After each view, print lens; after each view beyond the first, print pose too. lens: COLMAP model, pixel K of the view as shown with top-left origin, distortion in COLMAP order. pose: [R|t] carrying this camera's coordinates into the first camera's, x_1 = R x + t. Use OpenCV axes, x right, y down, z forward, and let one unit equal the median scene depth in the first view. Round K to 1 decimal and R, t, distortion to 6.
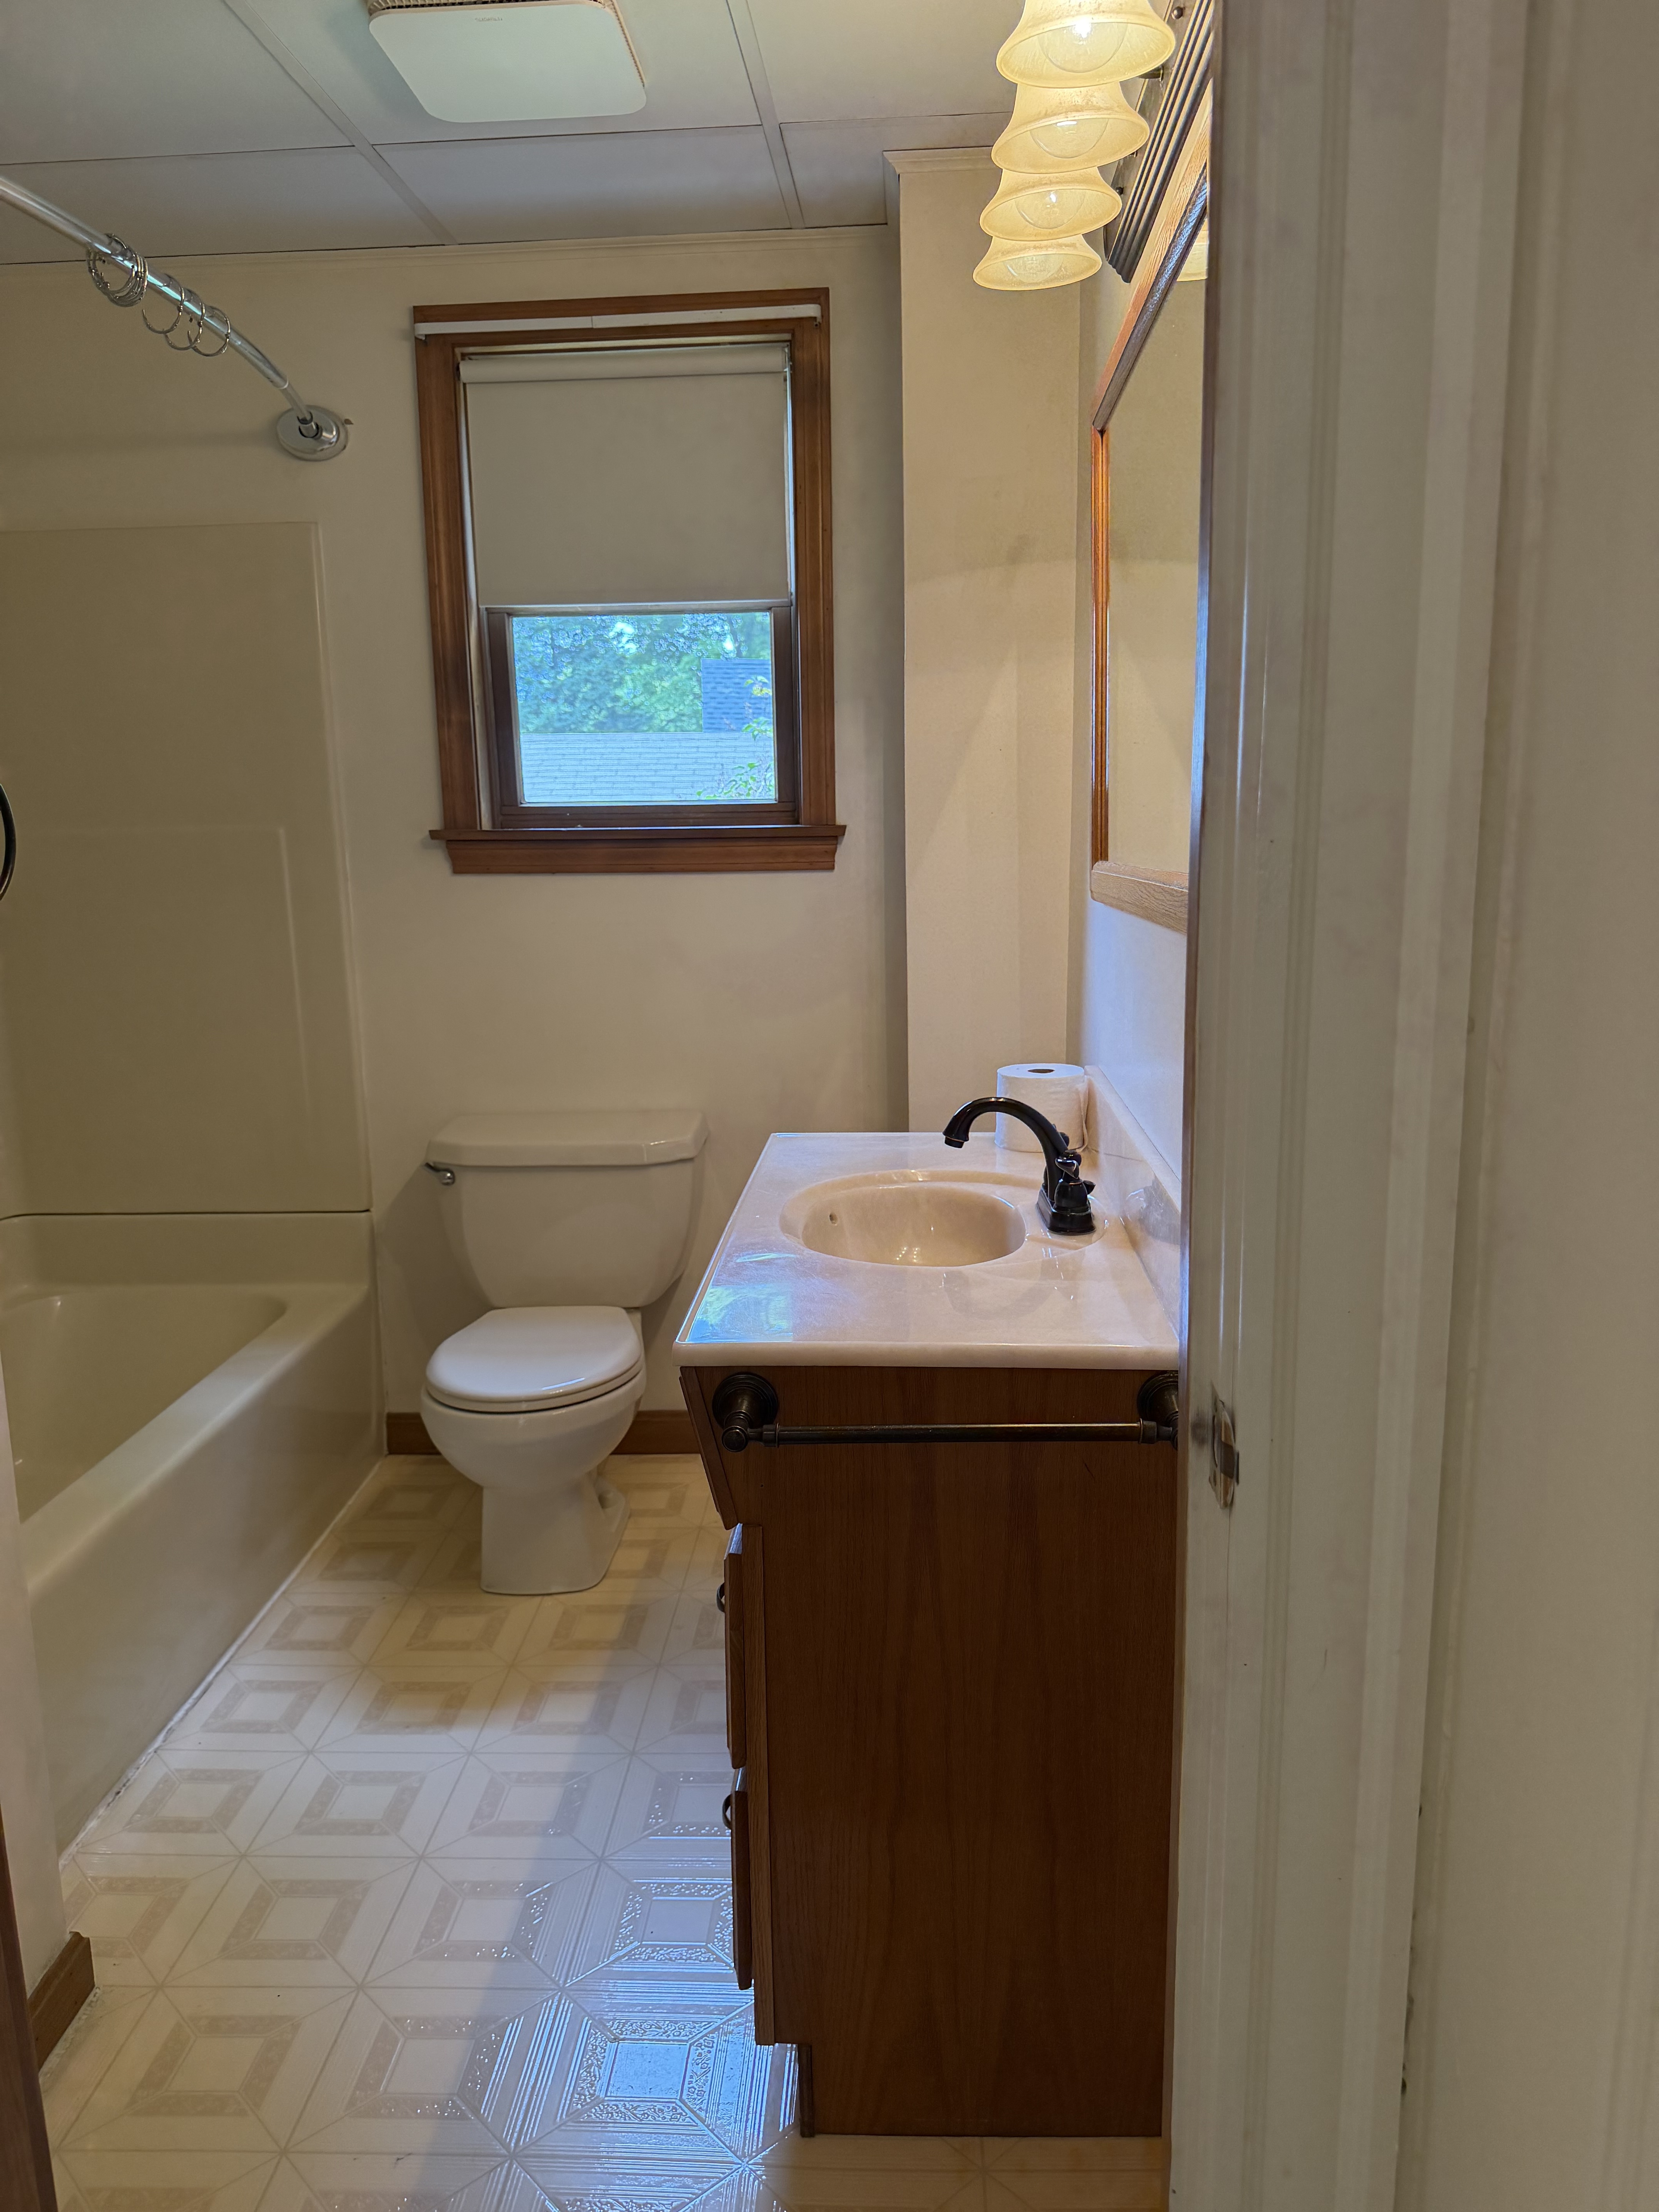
lens RADIAL K [[1539.5, 0, 846.8], [0, 1539.5, 1098.5], [0, 0, 1]] dist [0.064867, -0.095022]
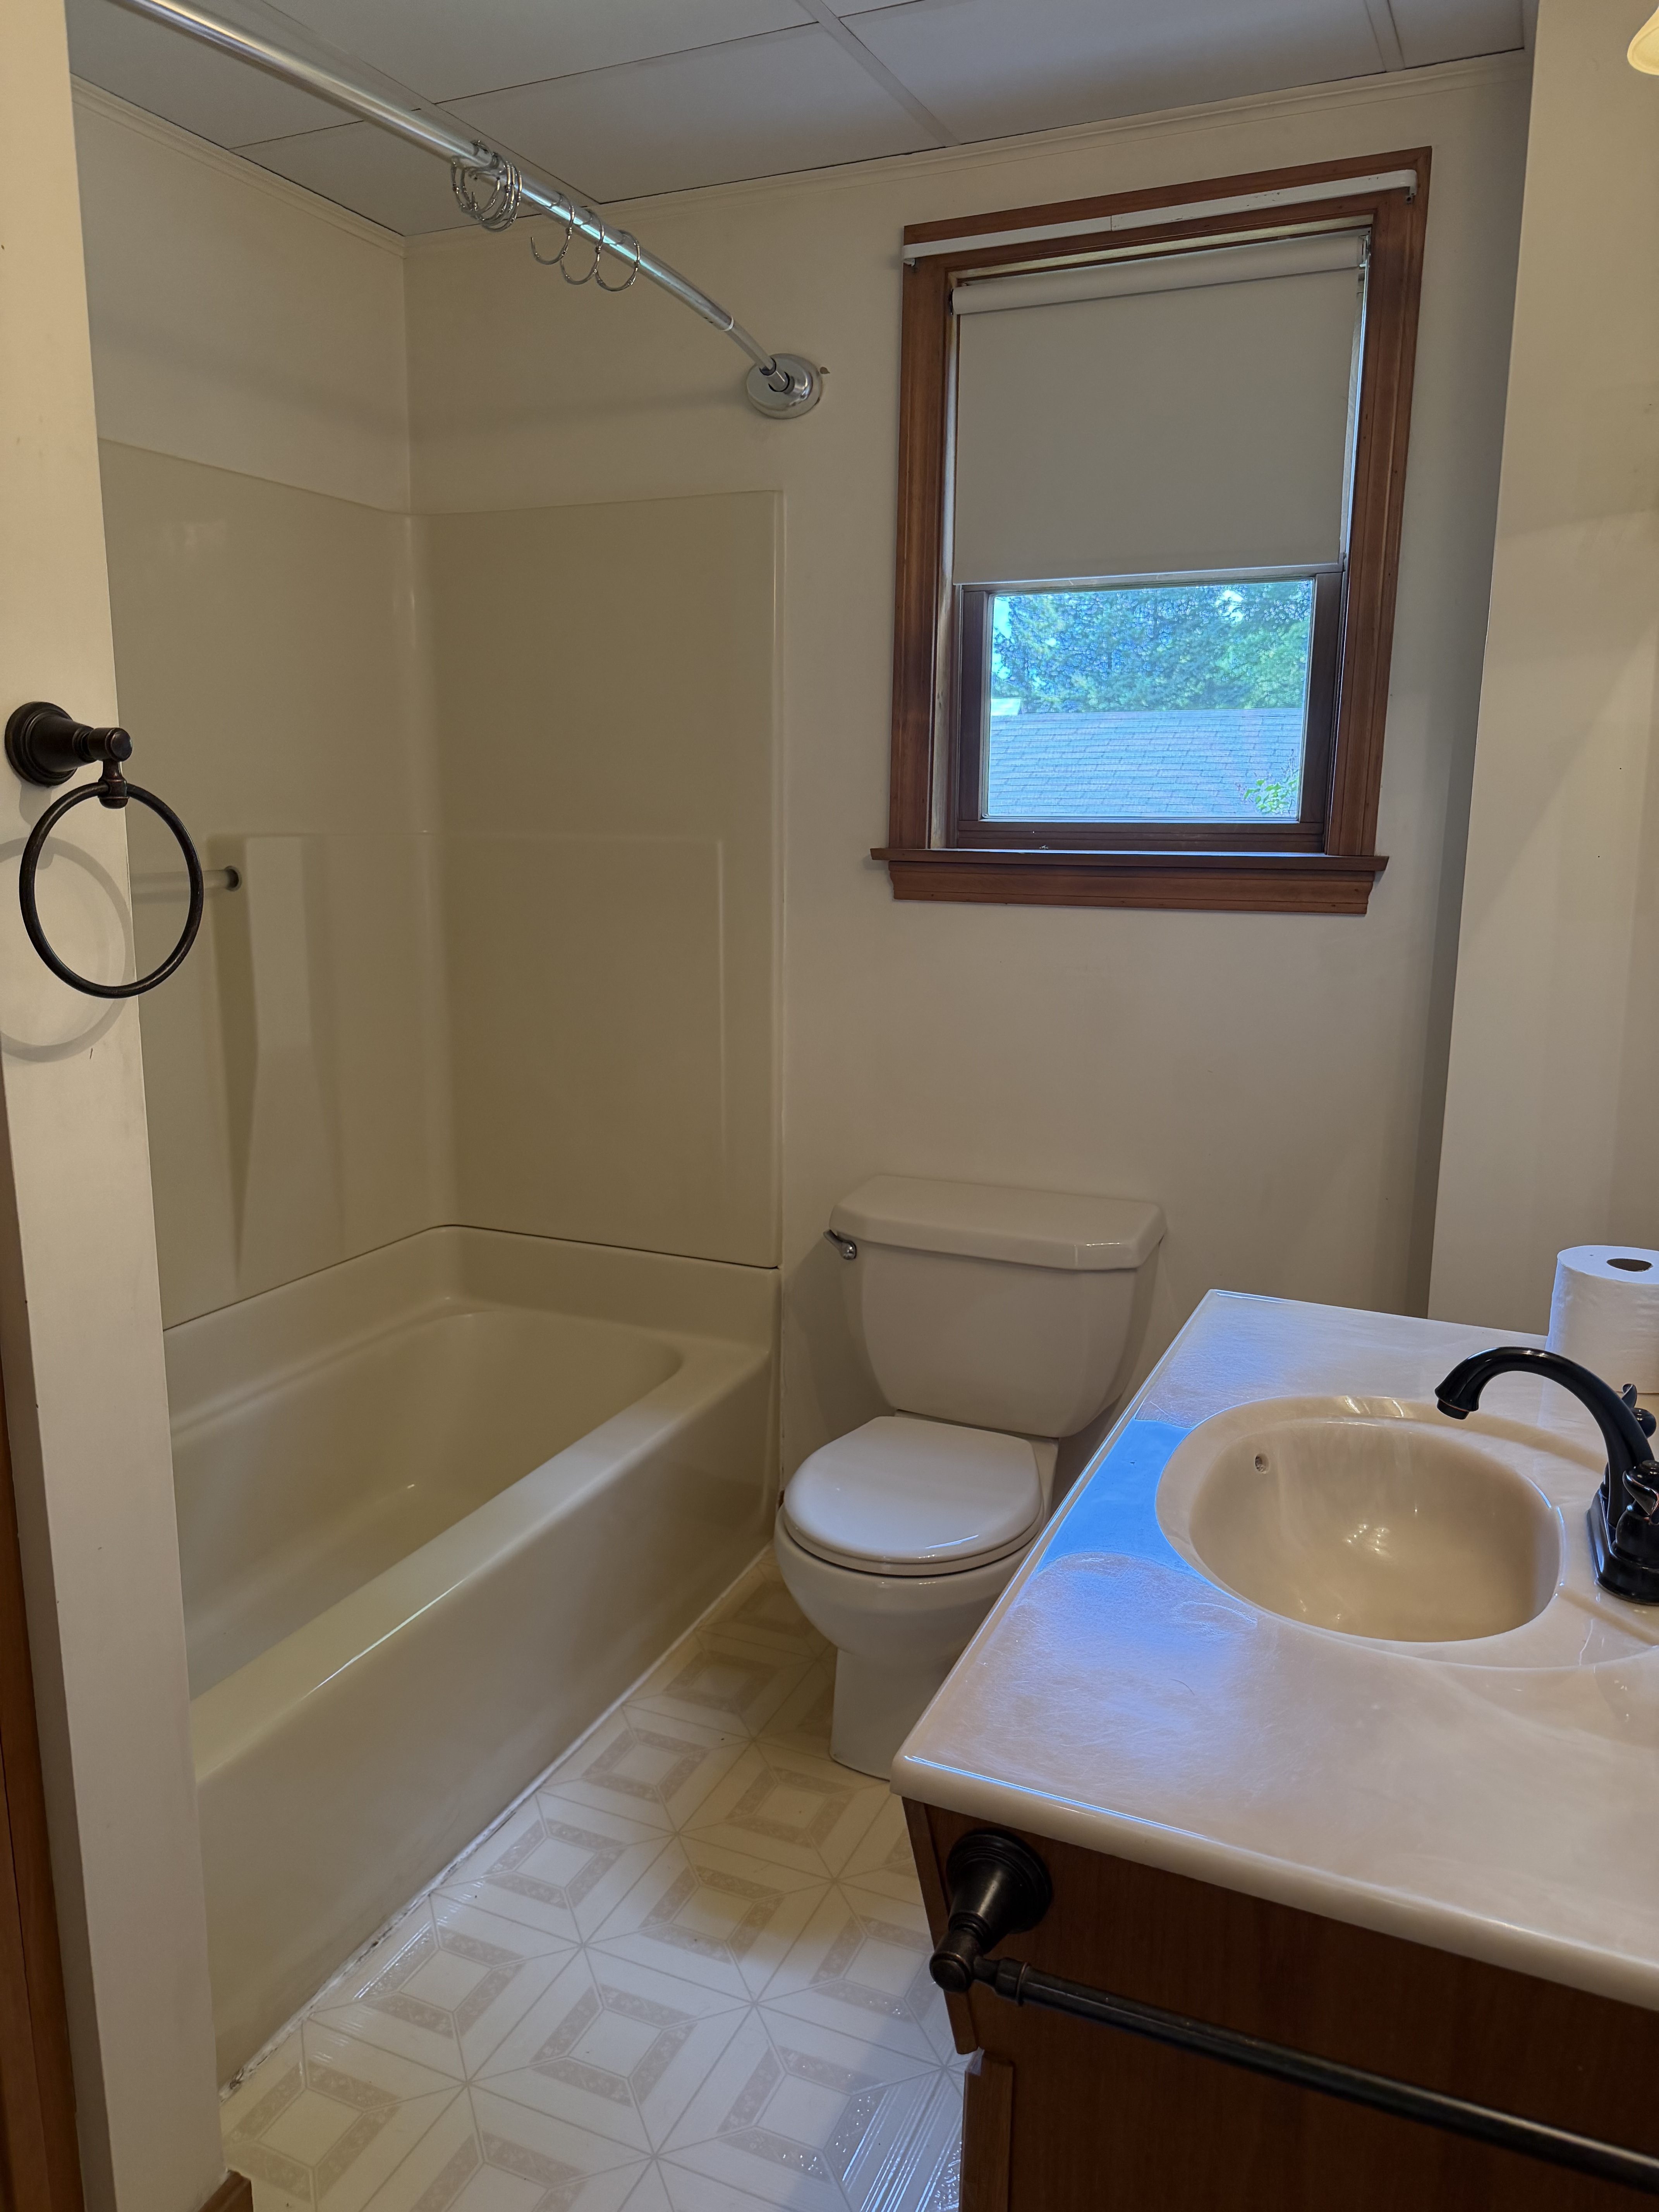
lens RADIAL K [[1539.5, 0, 843.9], [0, 1539.5, 1098.3], [0, 0, 1]] dist [0.064867, -0.095022]
pose [[0.931289, 0.097236, -0.351063, 0.032239], [-0.091201, 0.995261, 0.033730, -0.064391], [0.352679, 0.000605, 0.935744, 0.199822]]
